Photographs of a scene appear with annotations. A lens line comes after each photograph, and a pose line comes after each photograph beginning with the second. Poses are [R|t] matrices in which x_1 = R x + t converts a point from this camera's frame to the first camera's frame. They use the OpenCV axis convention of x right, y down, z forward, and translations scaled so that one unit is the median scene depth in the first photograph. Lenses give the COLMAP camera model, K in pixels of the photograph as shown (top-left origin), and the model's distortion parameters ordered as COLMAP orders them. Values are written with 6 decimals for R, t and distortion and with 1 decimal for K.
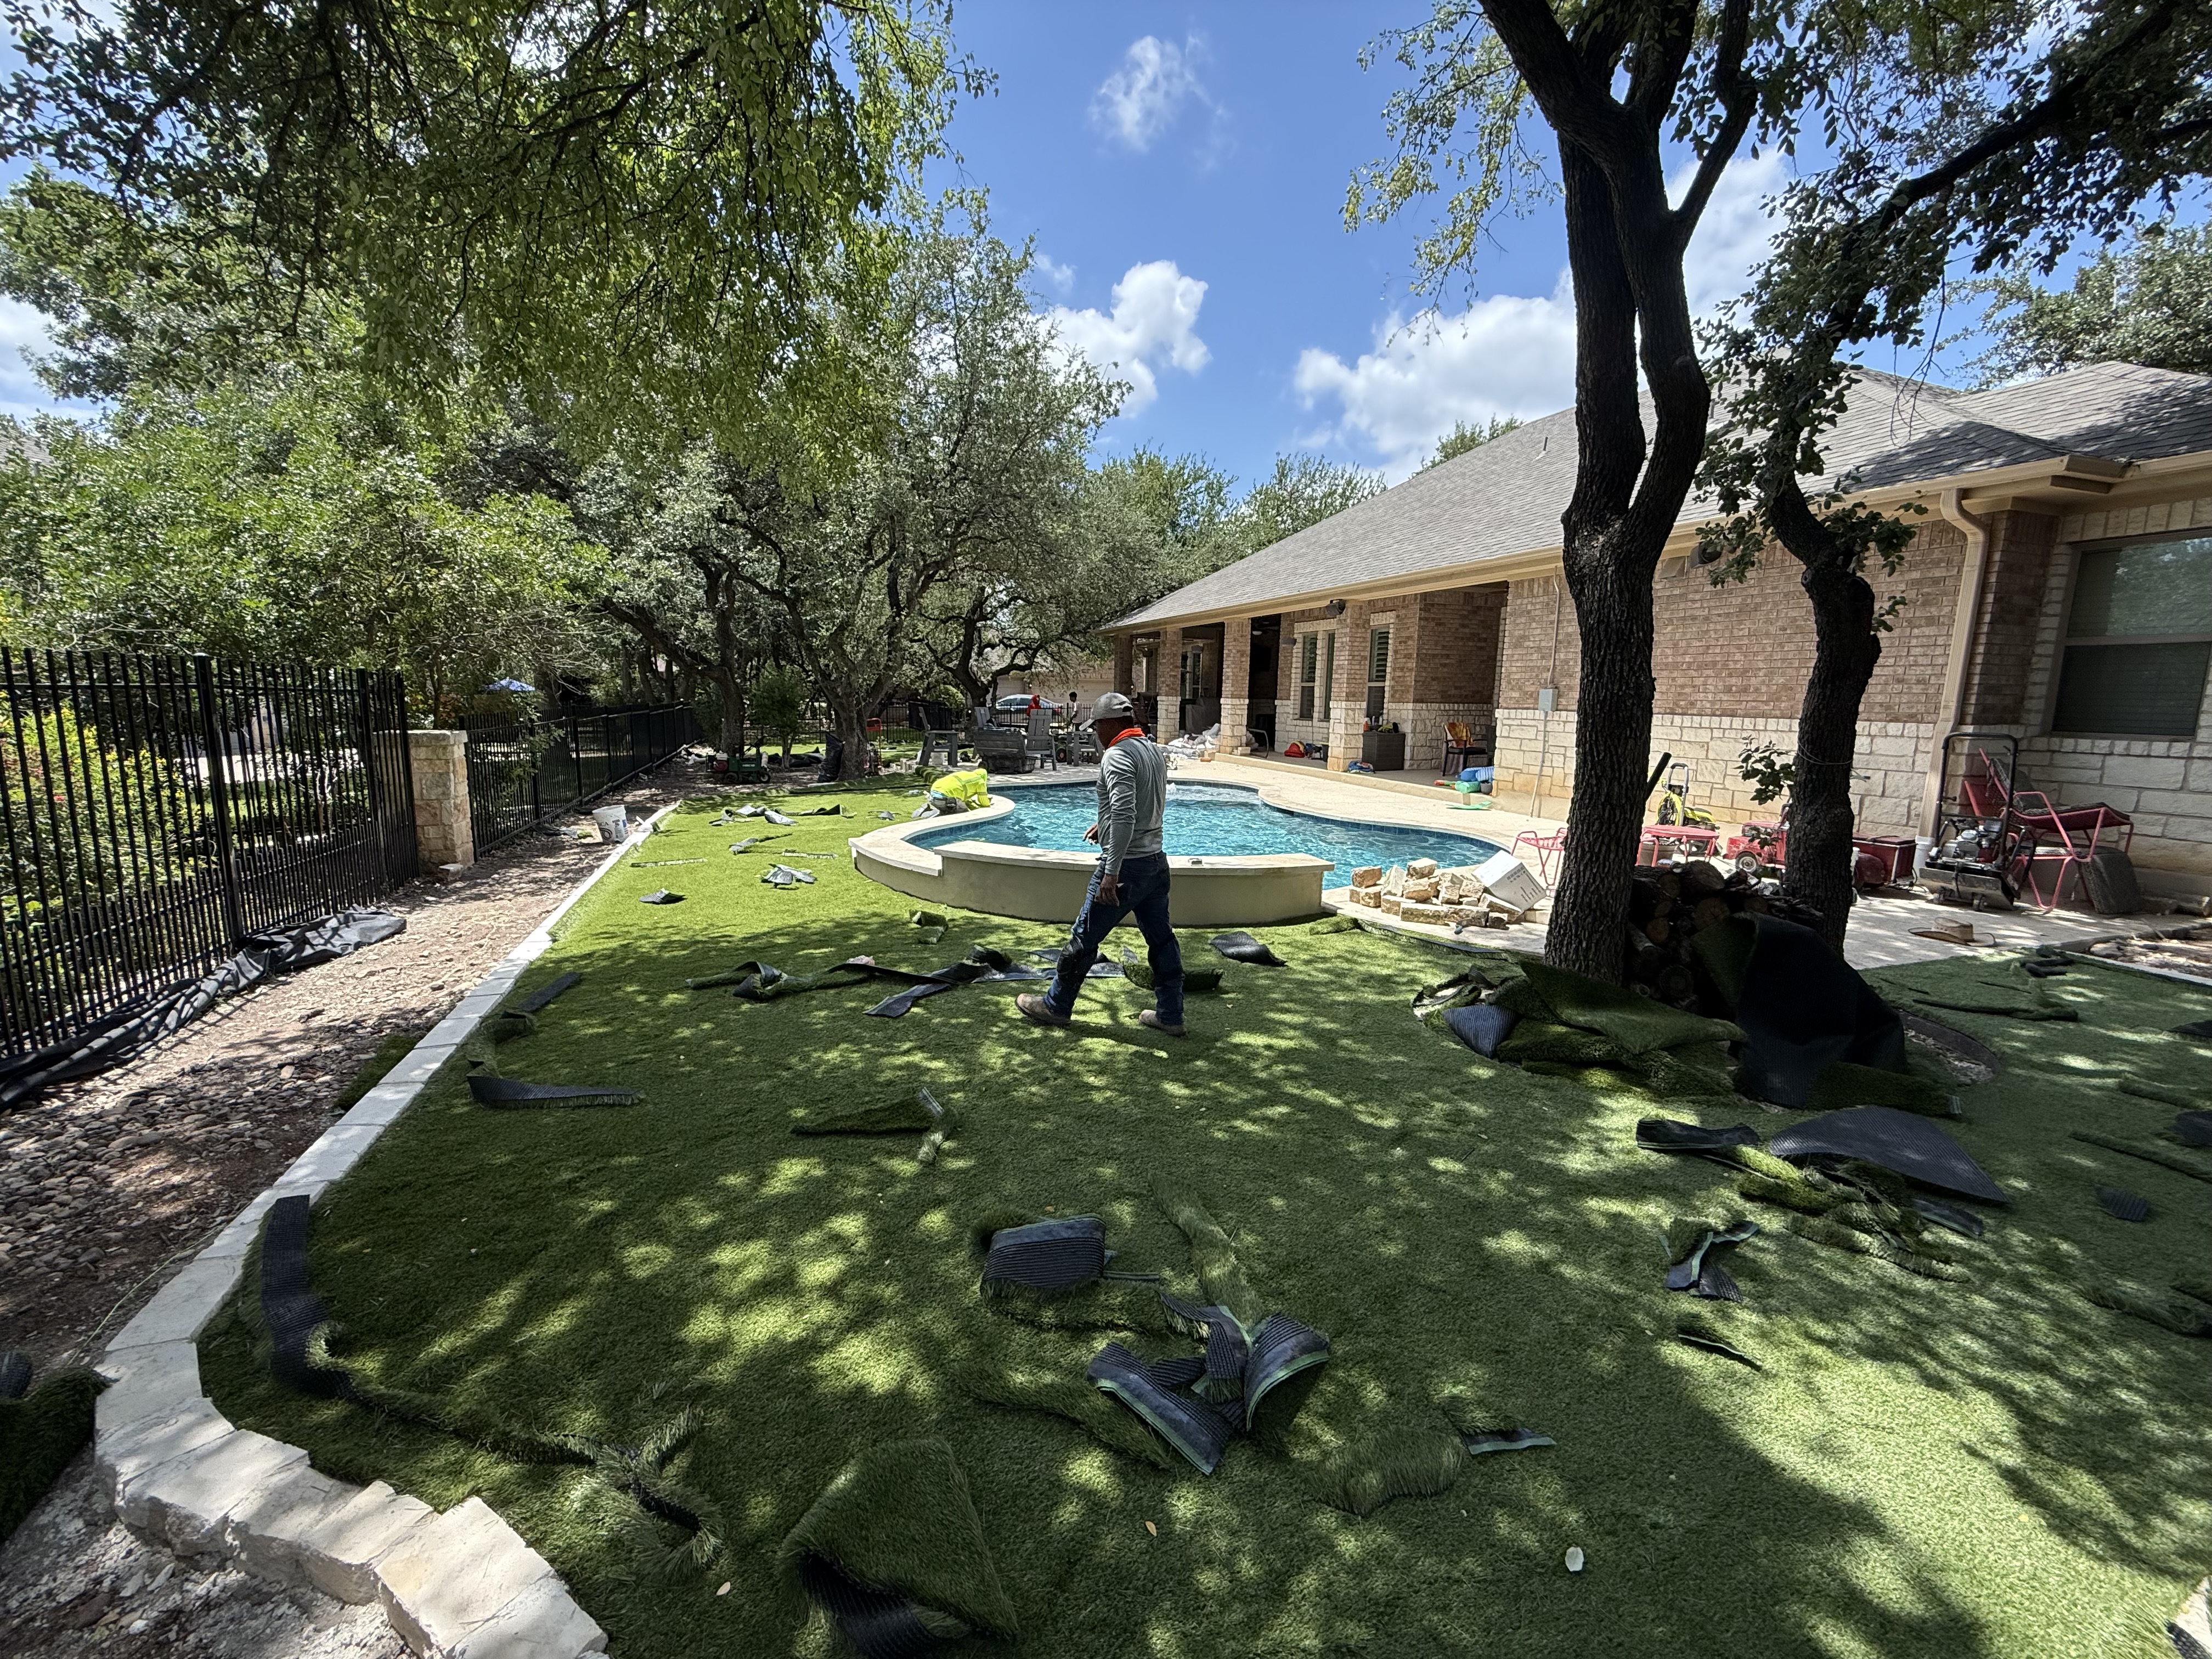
lens RADIAL K [[887.3, 0, 1098.4], [0, 887.3, 830.5], [0, 0, 1]] dist [0.003207, 0.000898]
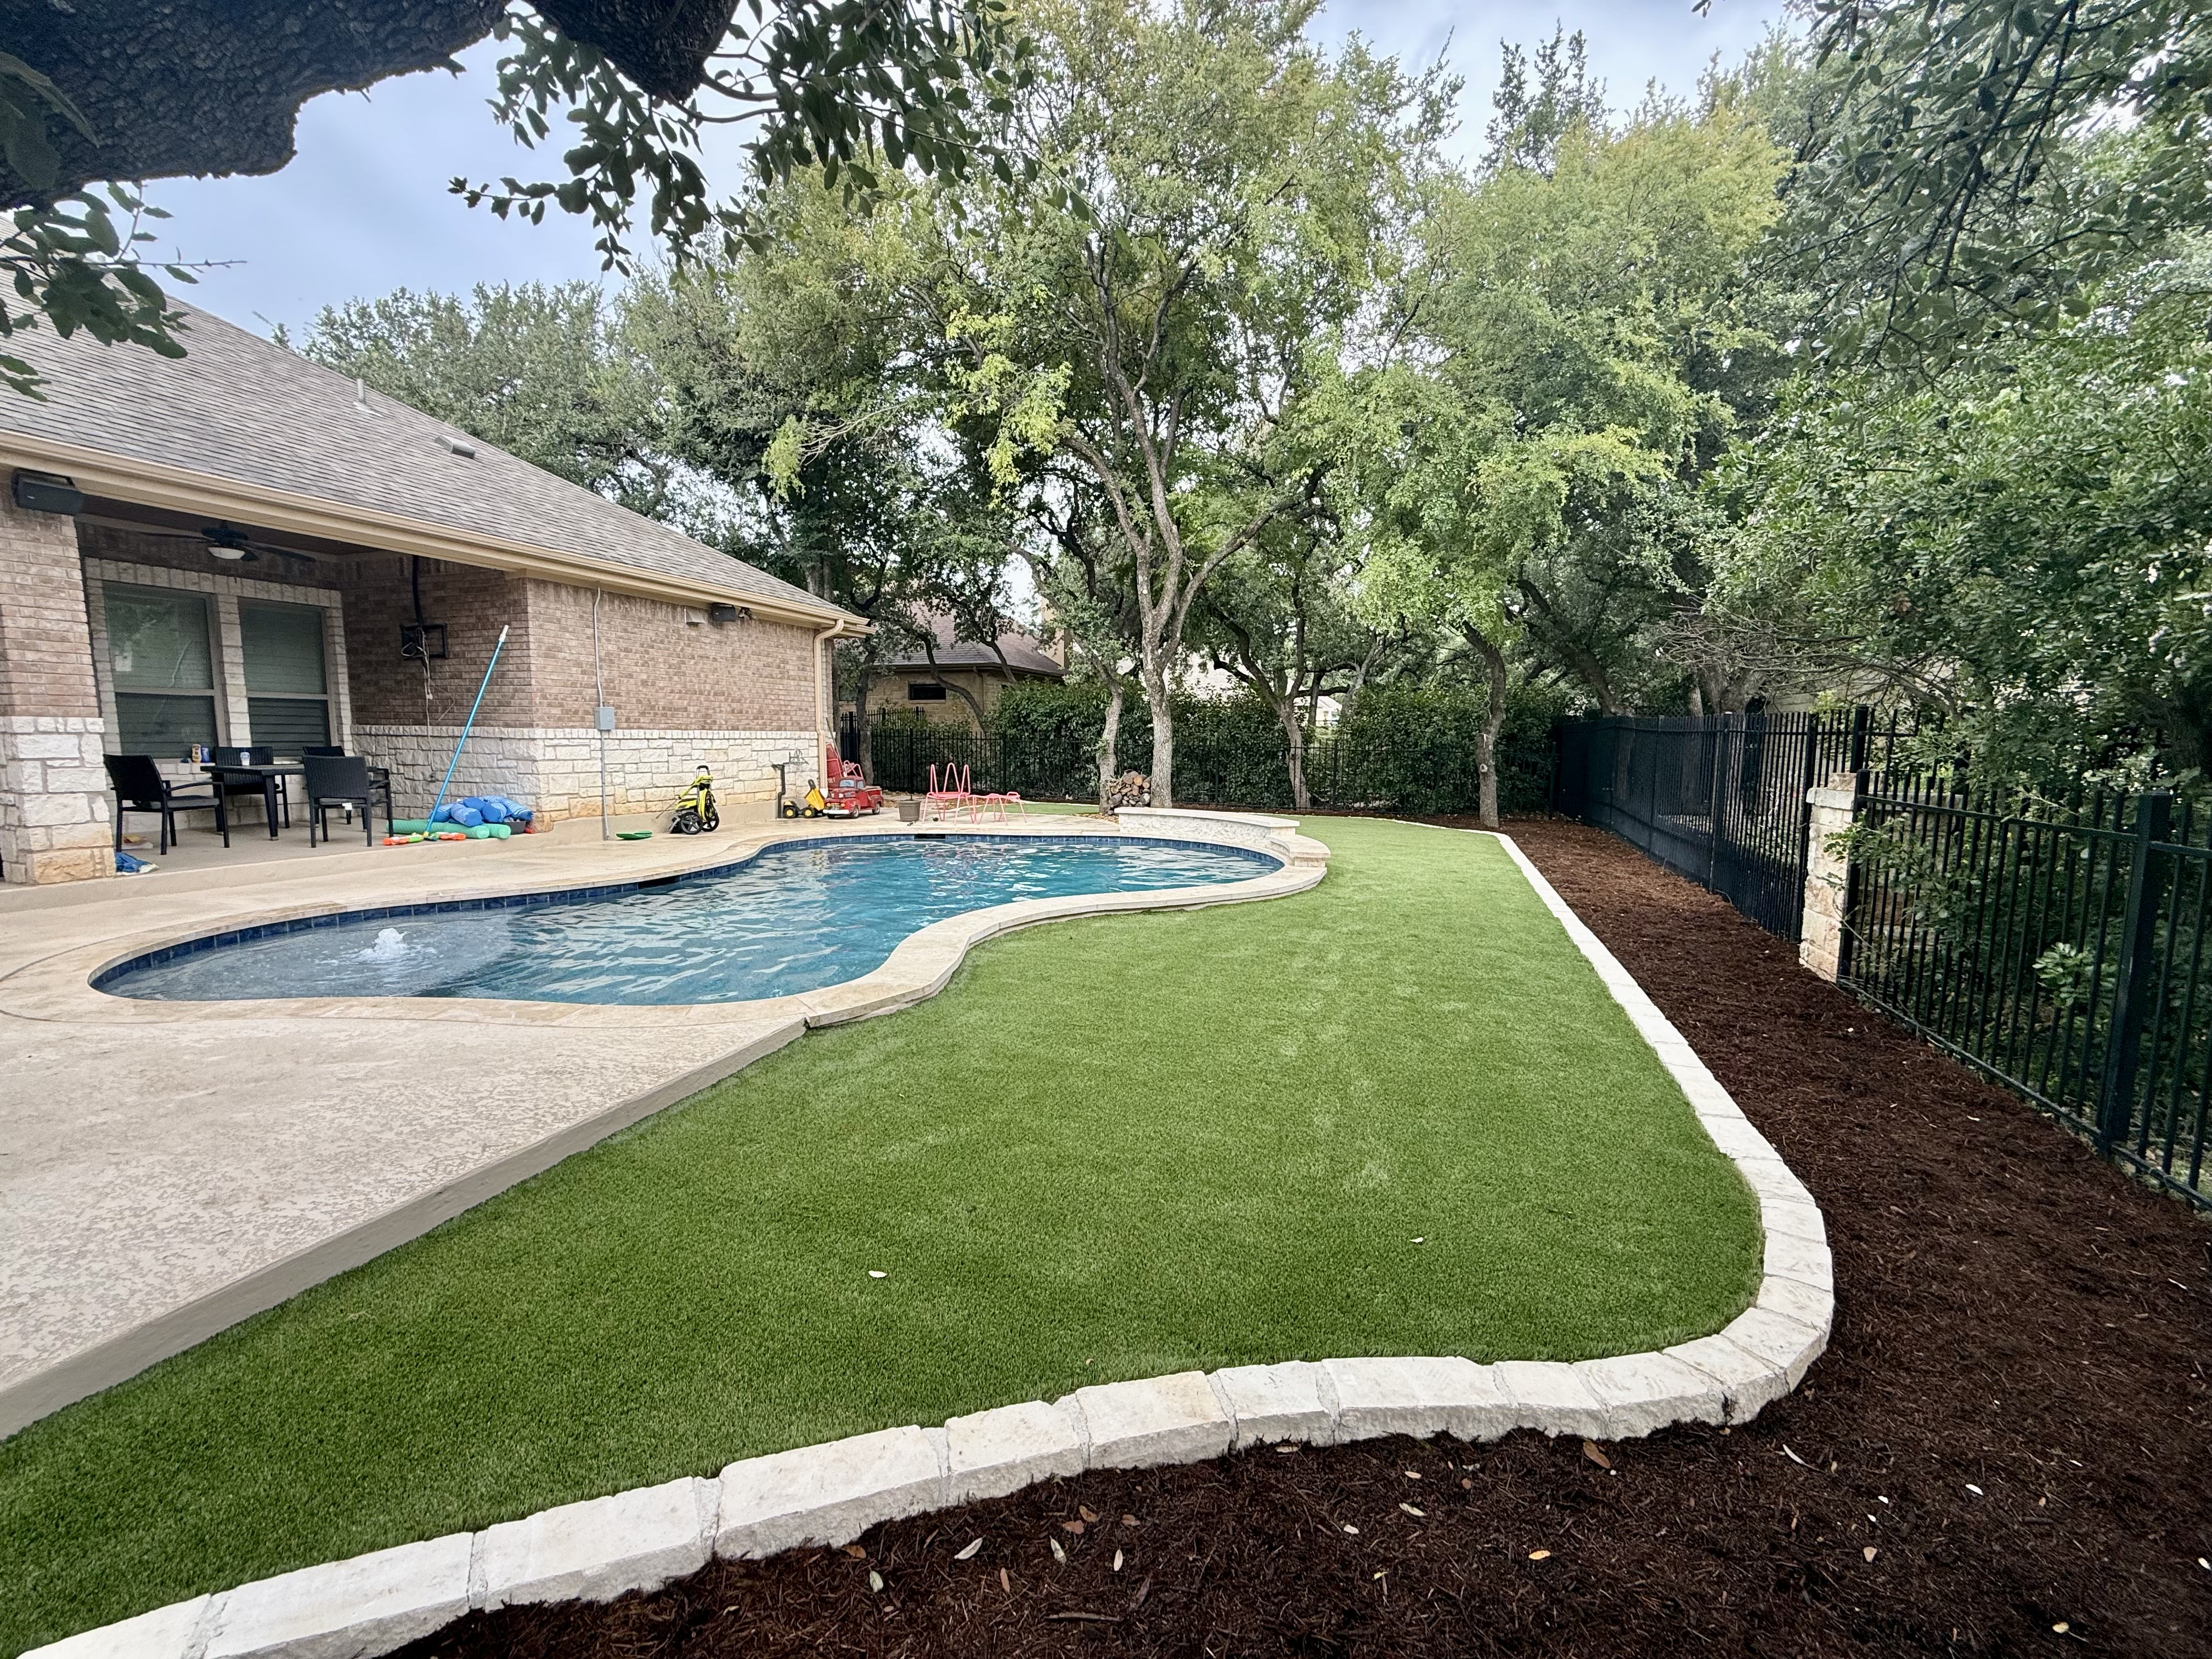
lens RADIAL K [[887.3, 0, 1102.9], [0, 887.3, 822.5], [0, 0, 1]] dist [0.003207, 0.000898]
pose [[-0.780723, -0.086052, 0.618924, -0.488080], [0.075662, 0.970167, 0.230329, -0.202367], [-0.620280, 0.226652, -0.750920, 1.311543]]
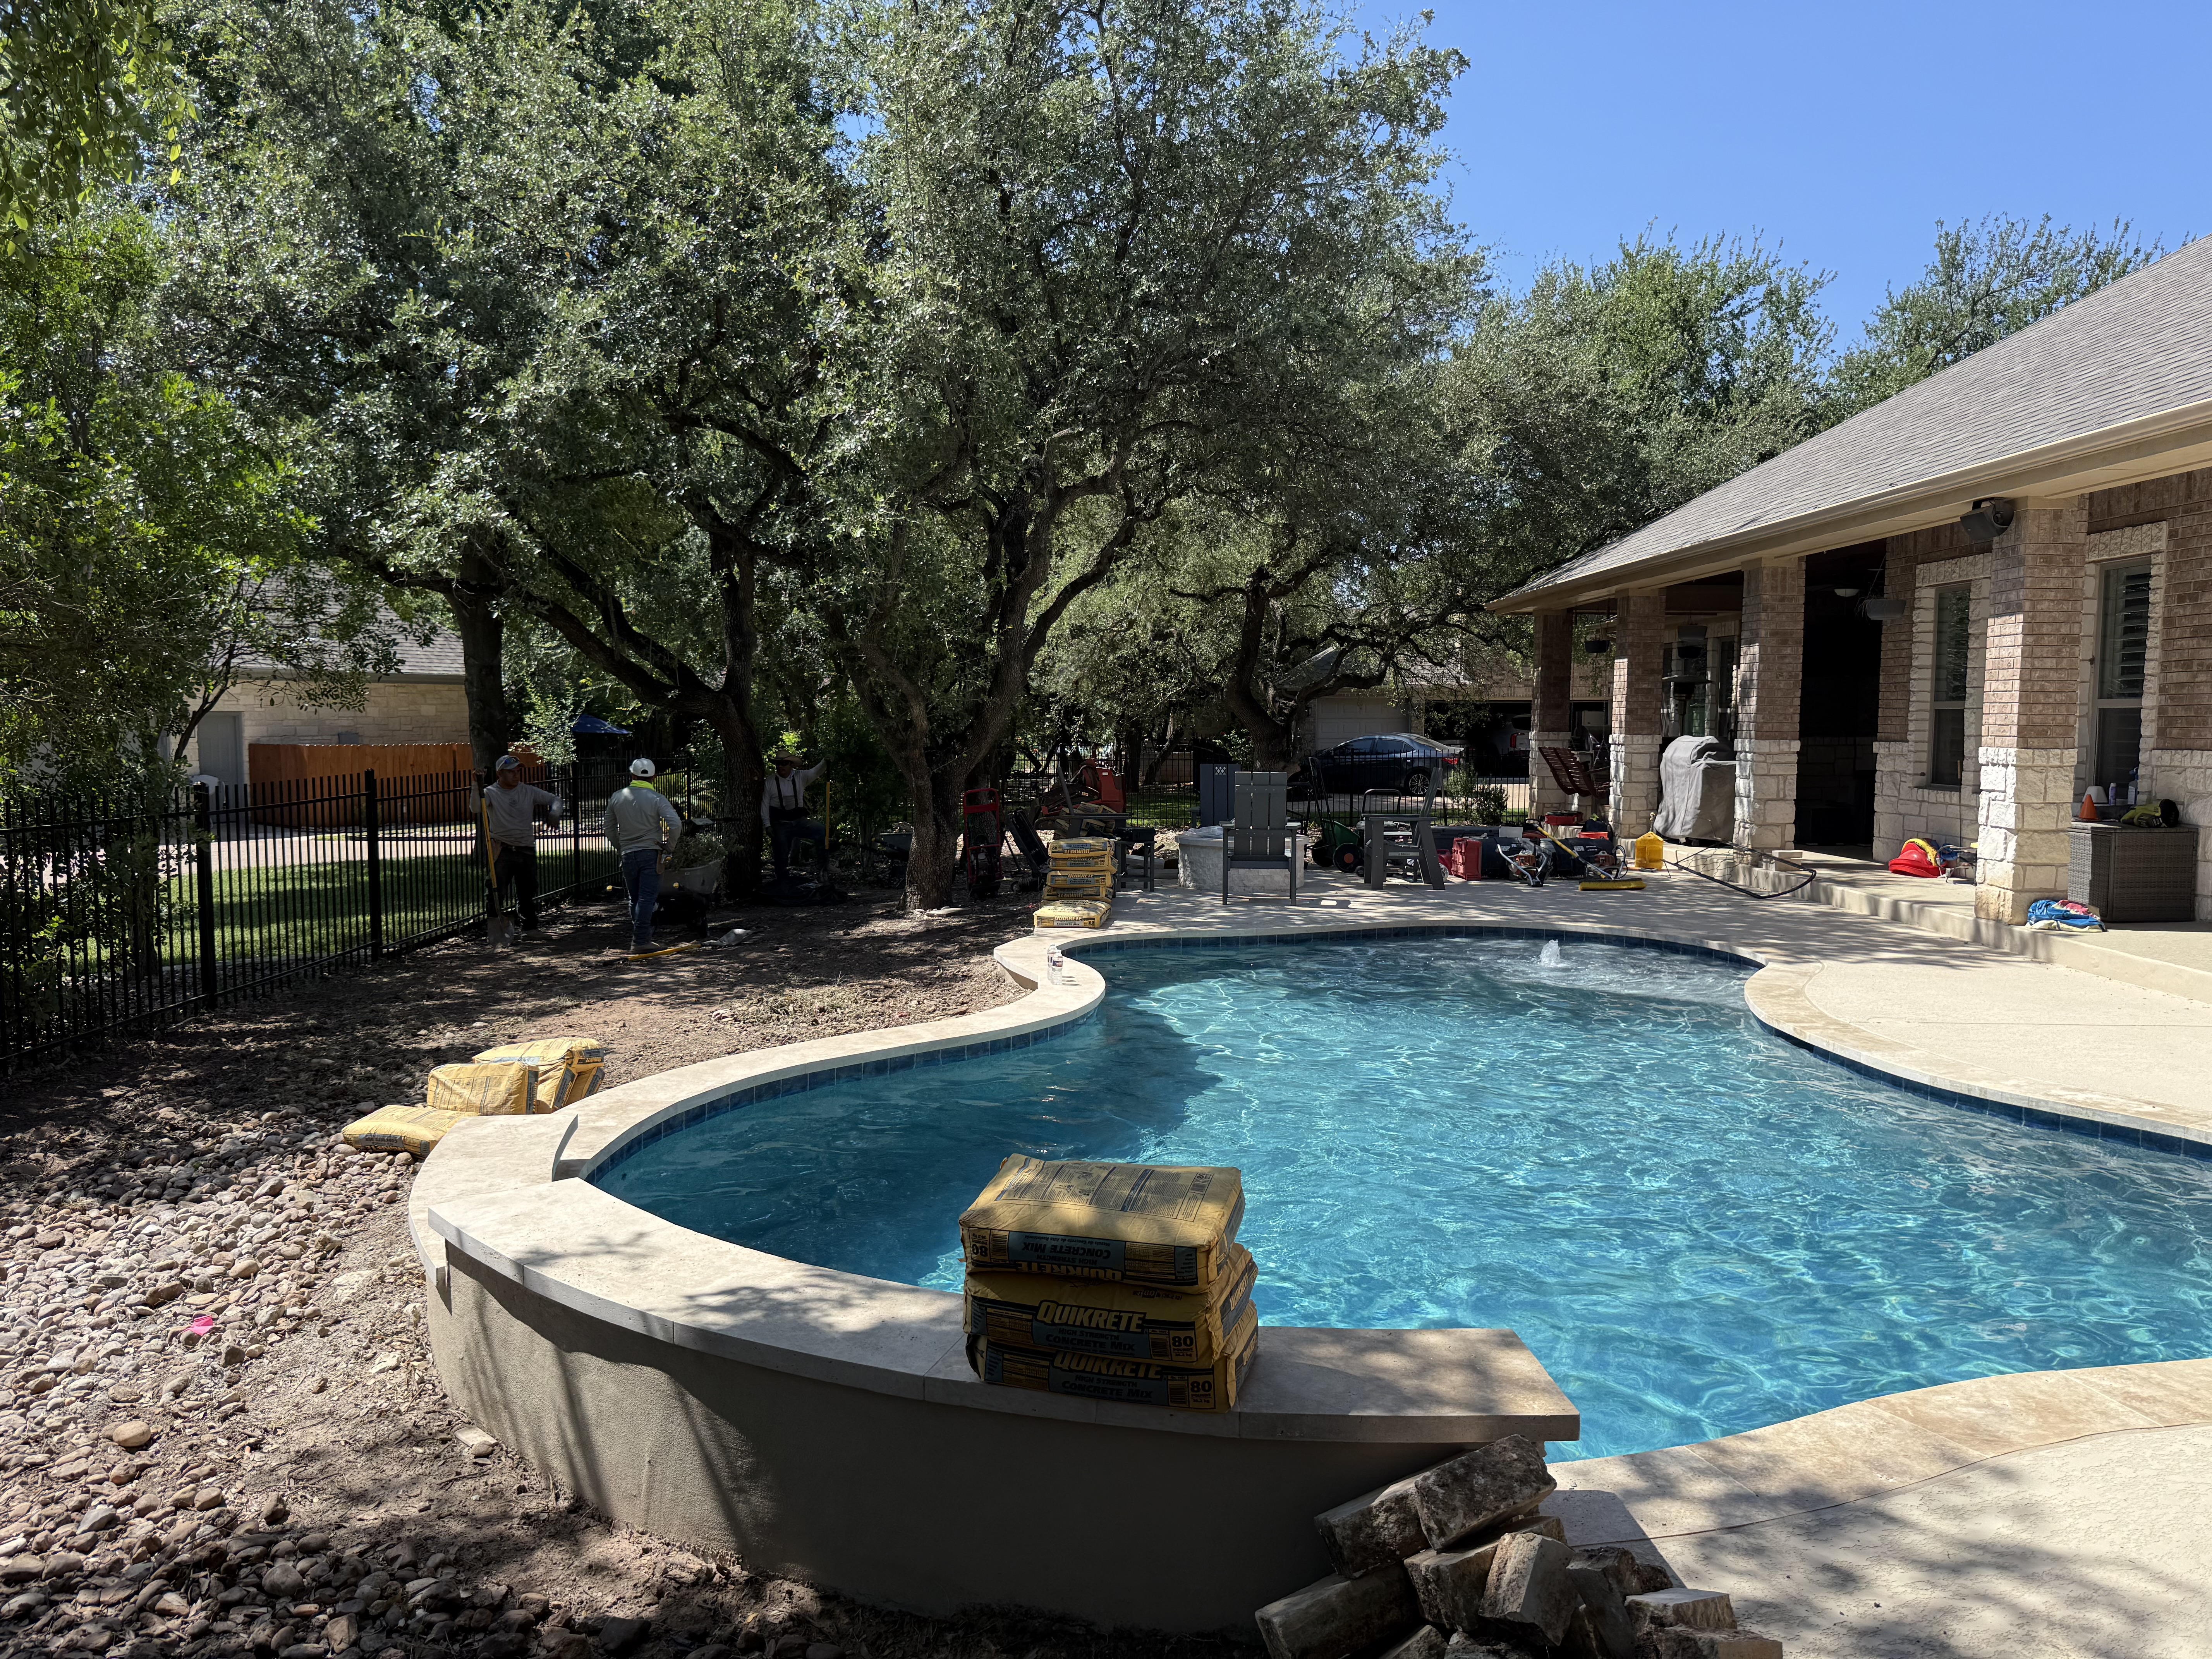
lens RADIAL K [[1572.9, 0, 1096.1], [0, 1572.9, 838.8], [0, 0, 1]] dist [-0.010162, -0.004926]
pose [[0.944895, 0.012539, -0.327134, 0.148679], [-0.039193, 0.996412, -0.075011, -0.044672], [0.325020, 0.083699, 0.941996, 0.260096]]
